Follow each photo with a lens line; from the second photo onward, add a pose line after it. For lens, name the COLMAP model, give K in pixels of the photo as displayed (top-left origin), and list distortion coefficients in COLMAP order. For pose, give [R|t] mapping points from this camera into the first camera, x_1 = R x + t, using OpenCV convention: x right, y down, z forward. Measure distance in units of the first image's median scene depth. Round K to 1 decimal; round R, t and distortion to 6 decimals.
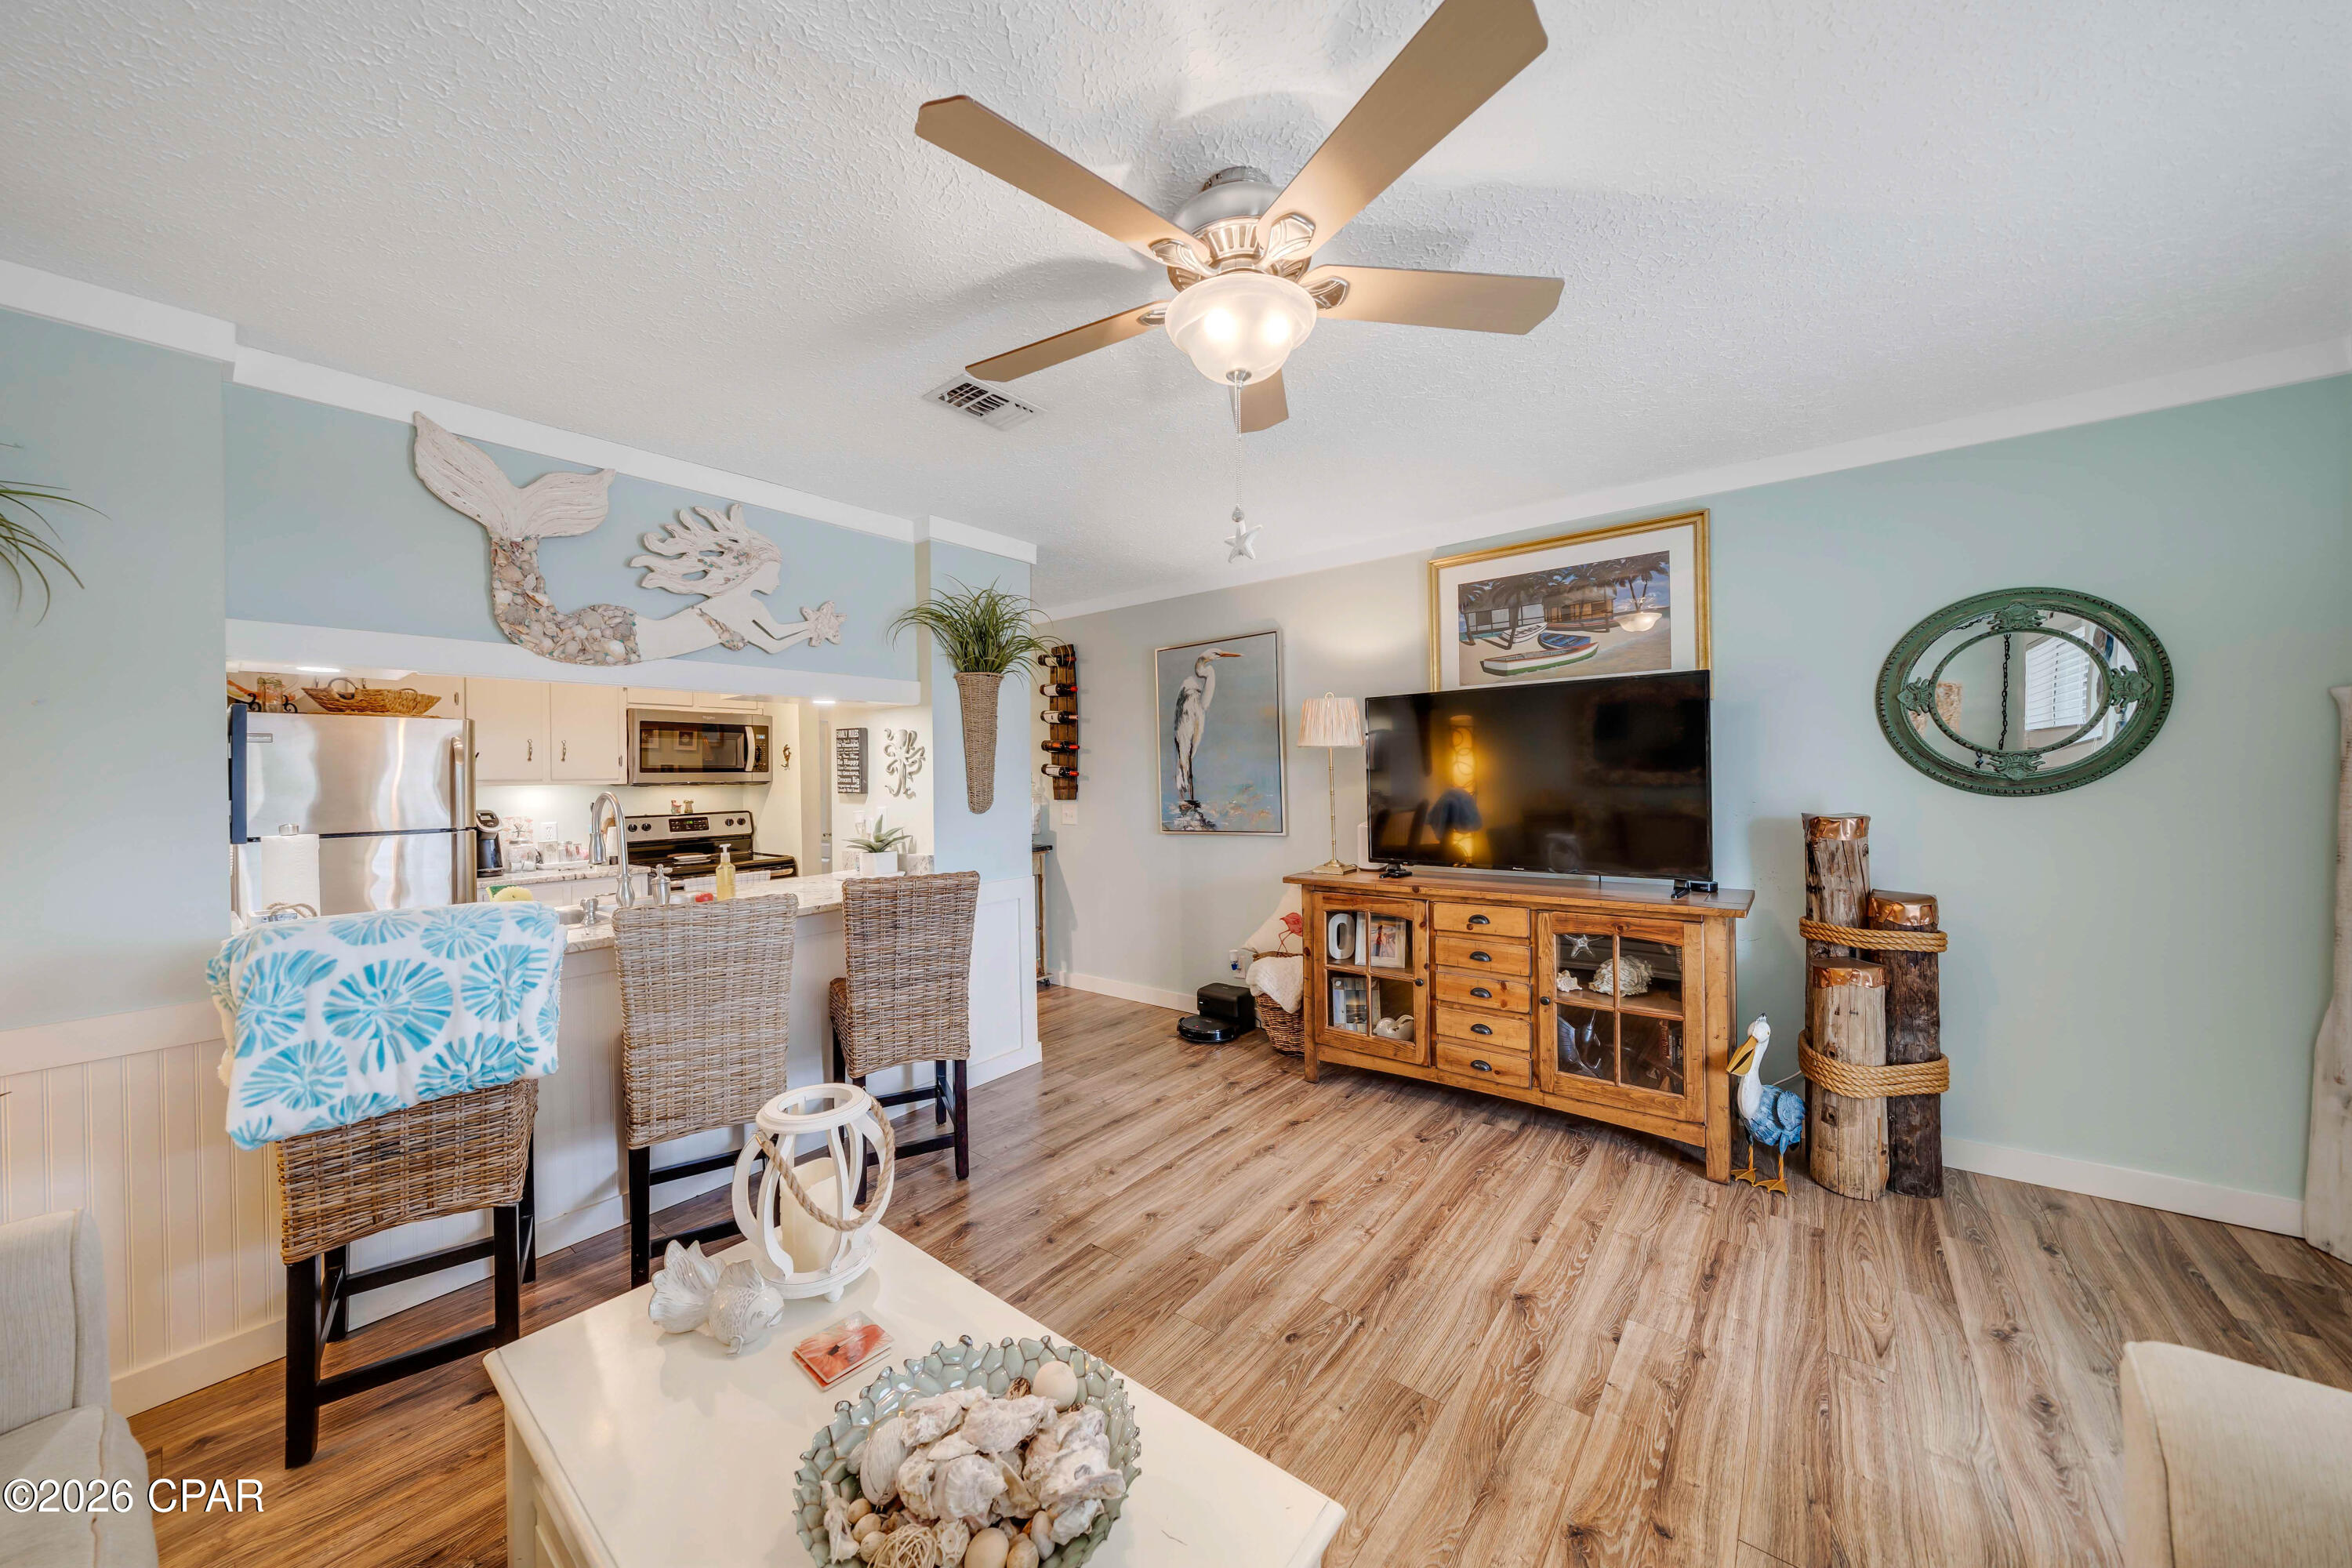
lens RADIAL K [[812.0, 0, 1146.4], [0, 812.0, 773.0], [0, 0, 1]] dist [-0.007587, 0.000616]
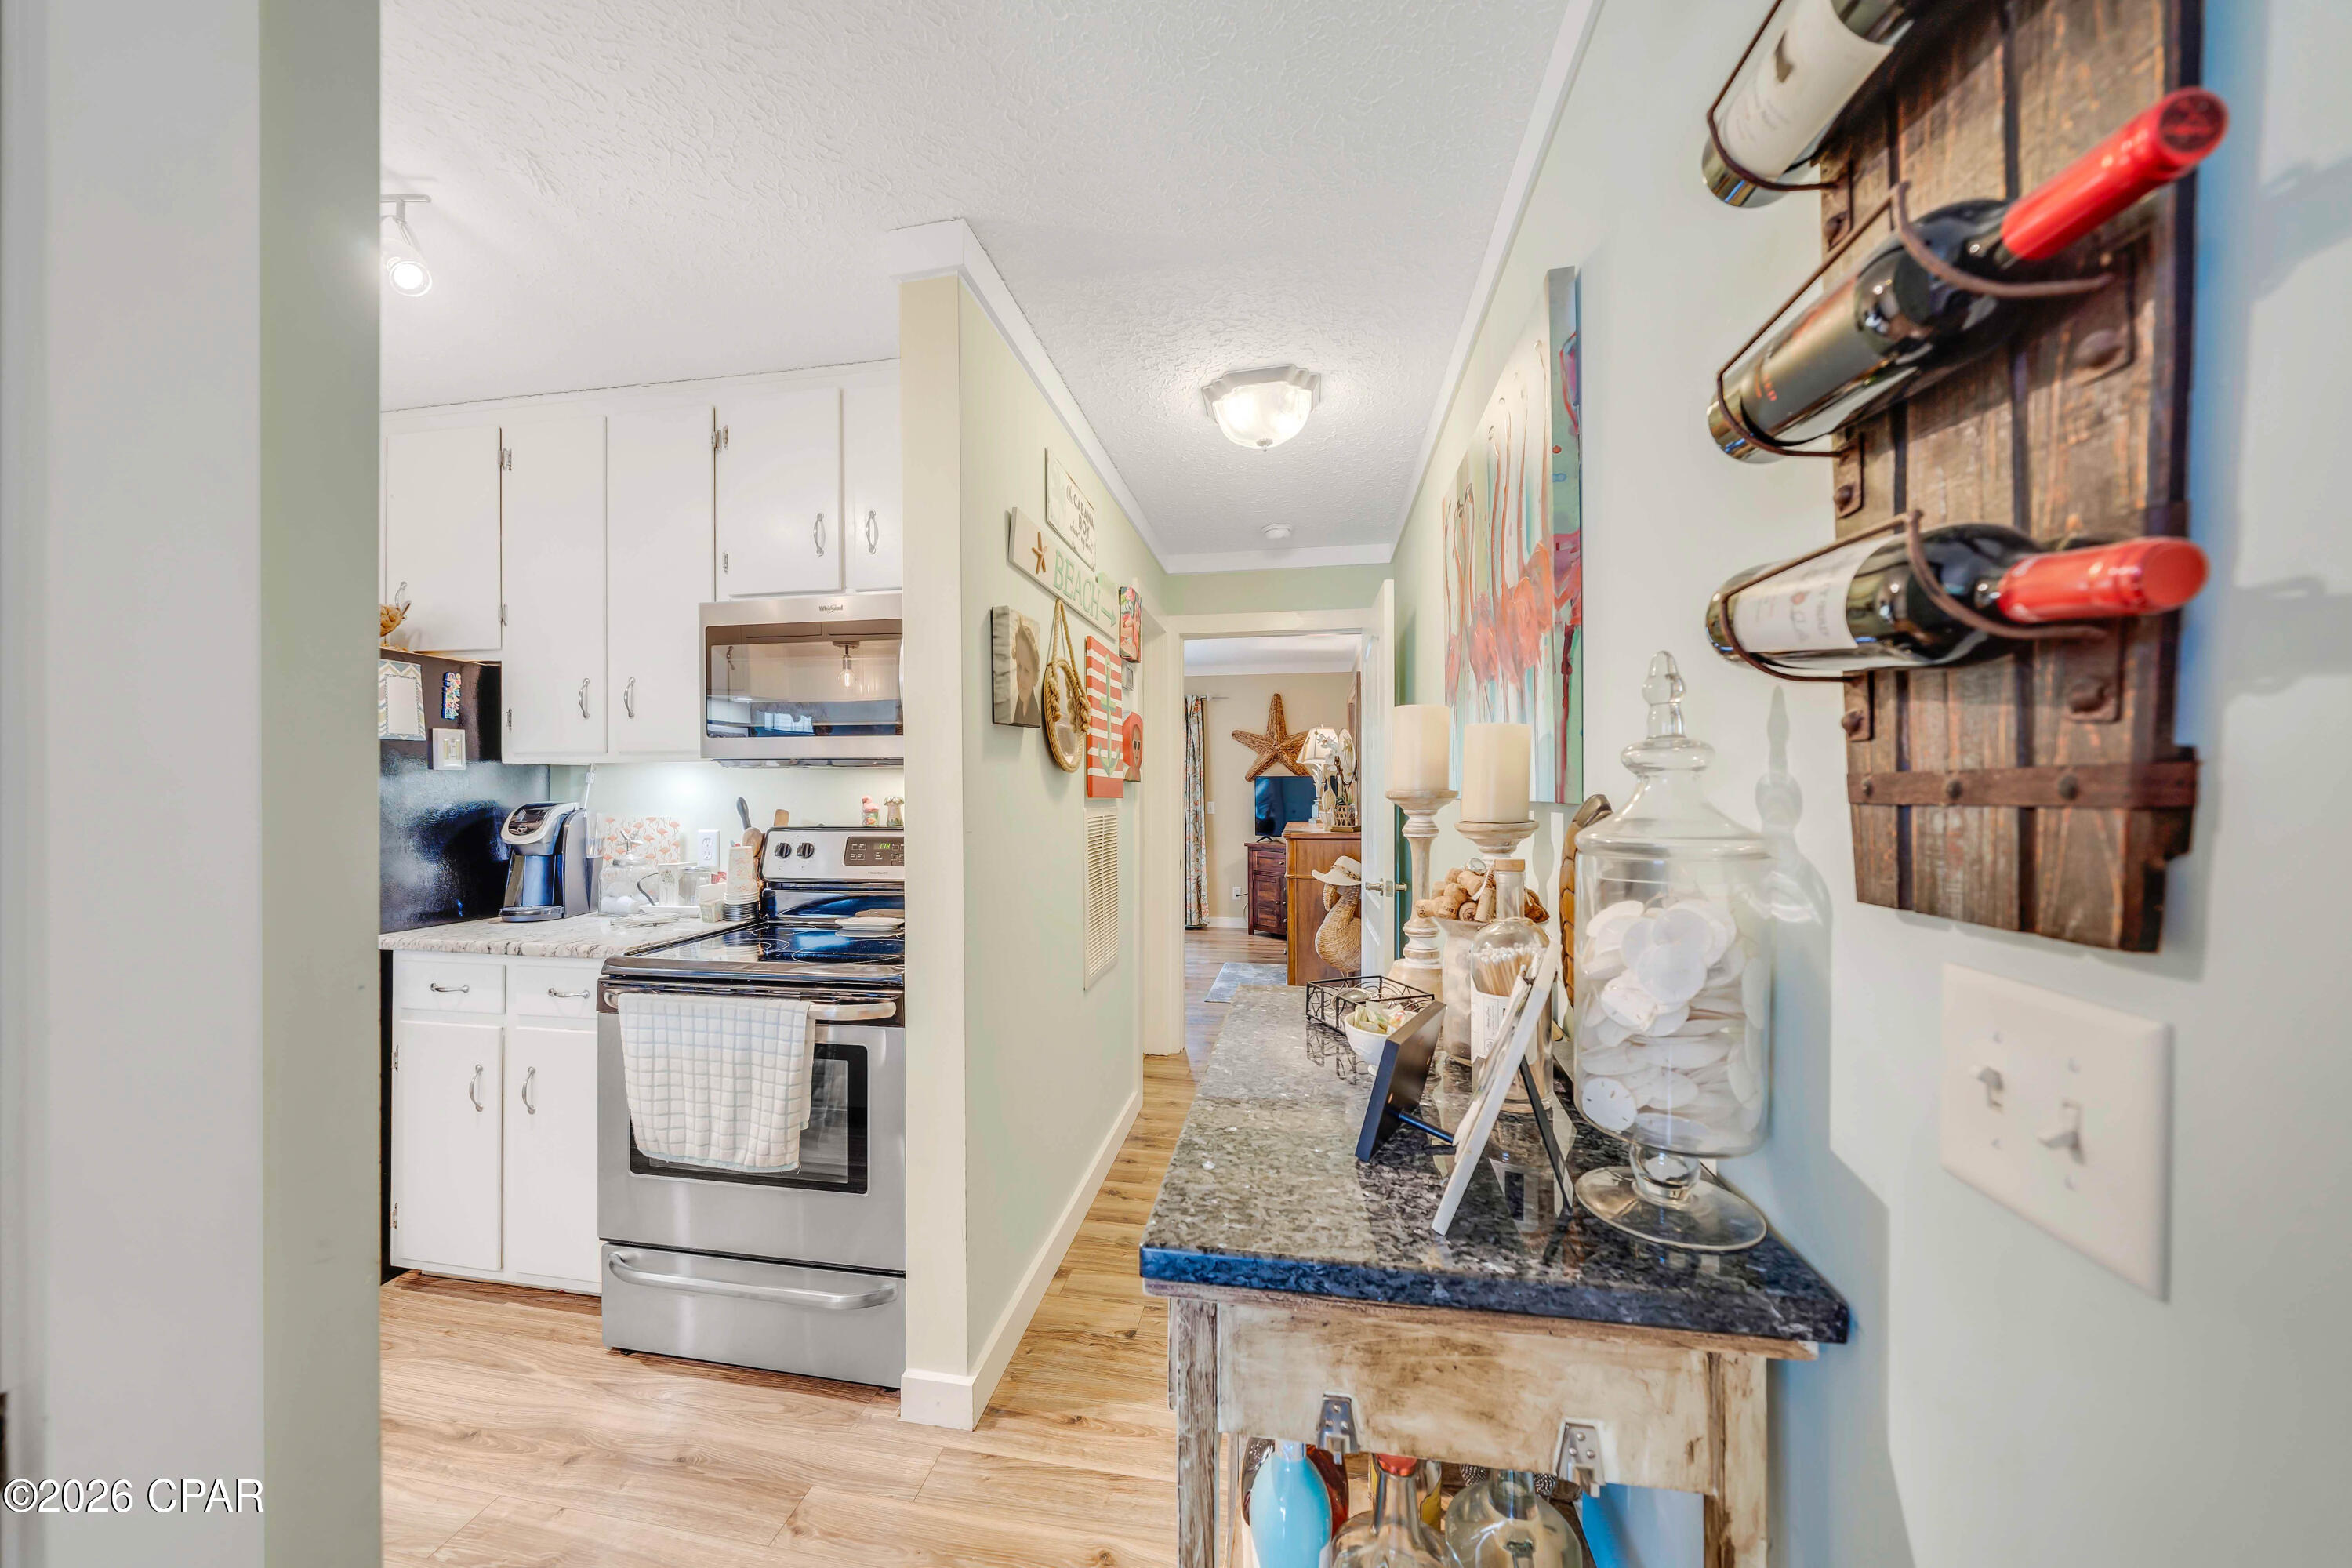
lens RADIAL K [[812.0, 0, 1162.6], [0, 812.0, 784.3], [0, 0, 1]] dist [-0.007587, 0.000616]
pose [[0.489413, 0.013825, -0.871942, -0.106312], [-0.001745, 0.999888, 0.014874, 0.026434], [0.872050, -0.005758, 0.489382, 1.403194]]
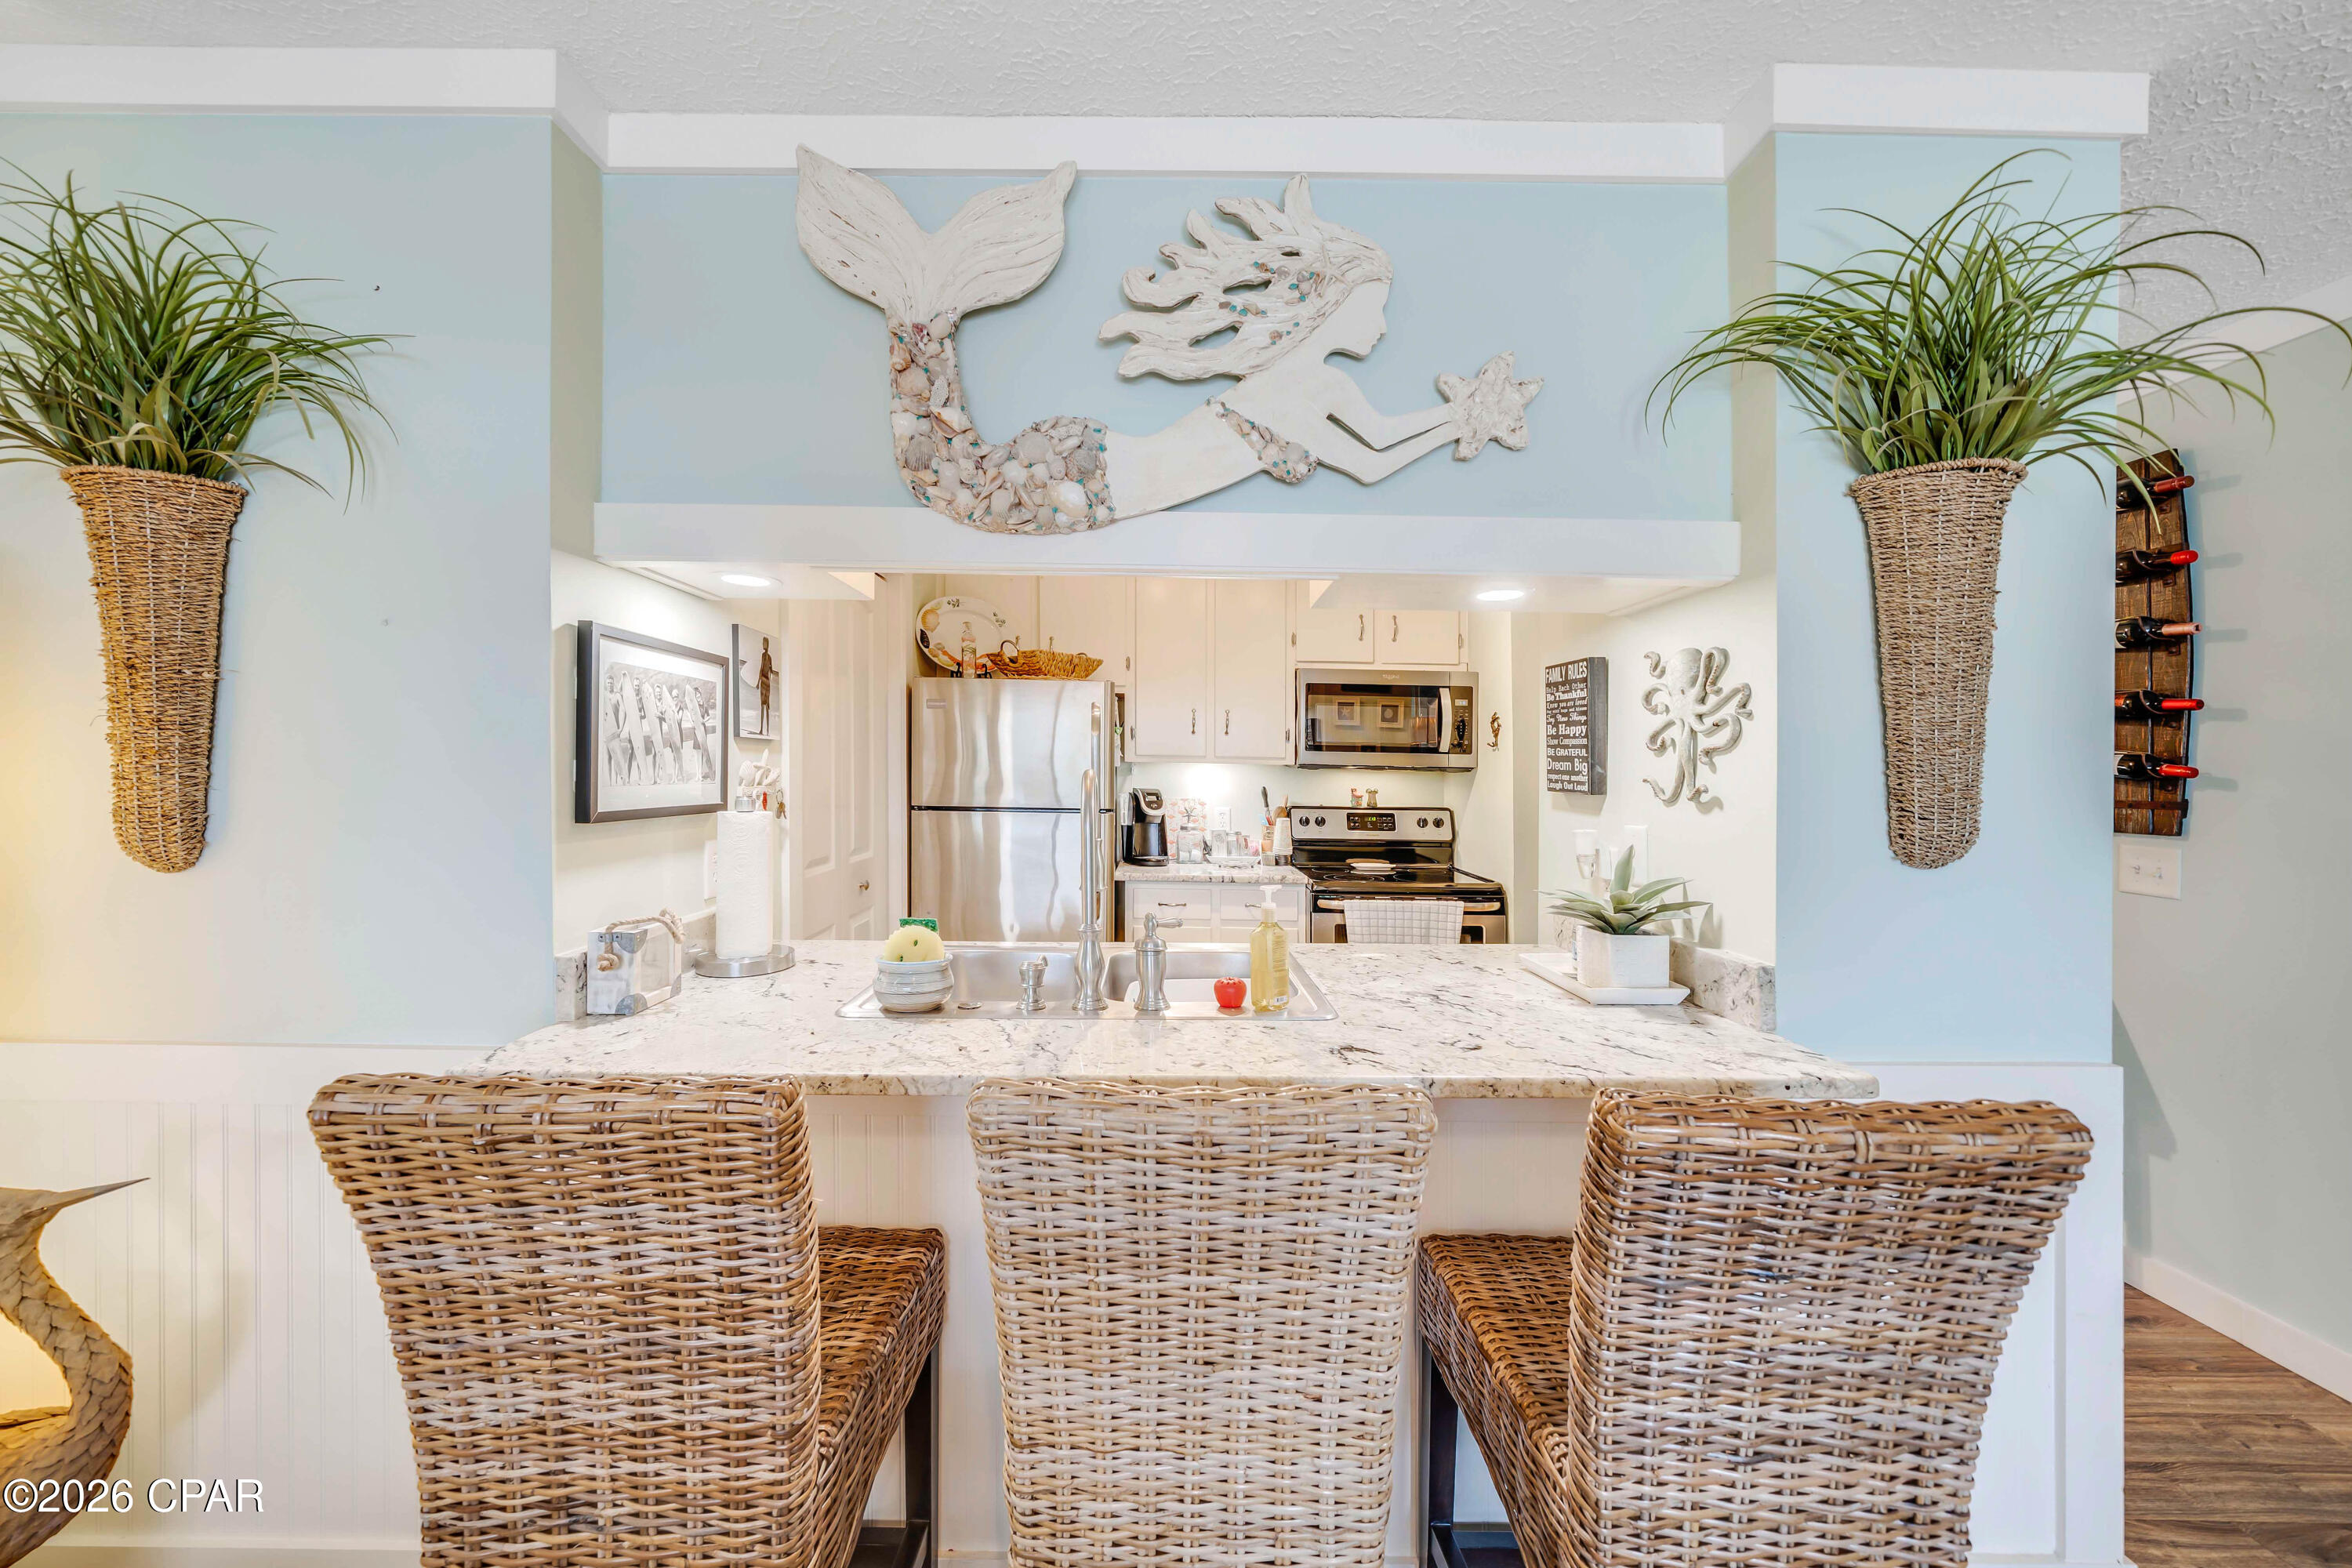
lens RADIAL K [[812.0, 0, 1165.3], [0, 812.0, 773.4], [0, 0, 1]] dist [-0.007587, 0.000616]
pose [[0.634983, 0.033230, -0.771811, -0.157841], [-0.025543, 0.999431, 0.022015, 0.010404], [0.772104, 0.005735, 0.635471, 0.568171]]
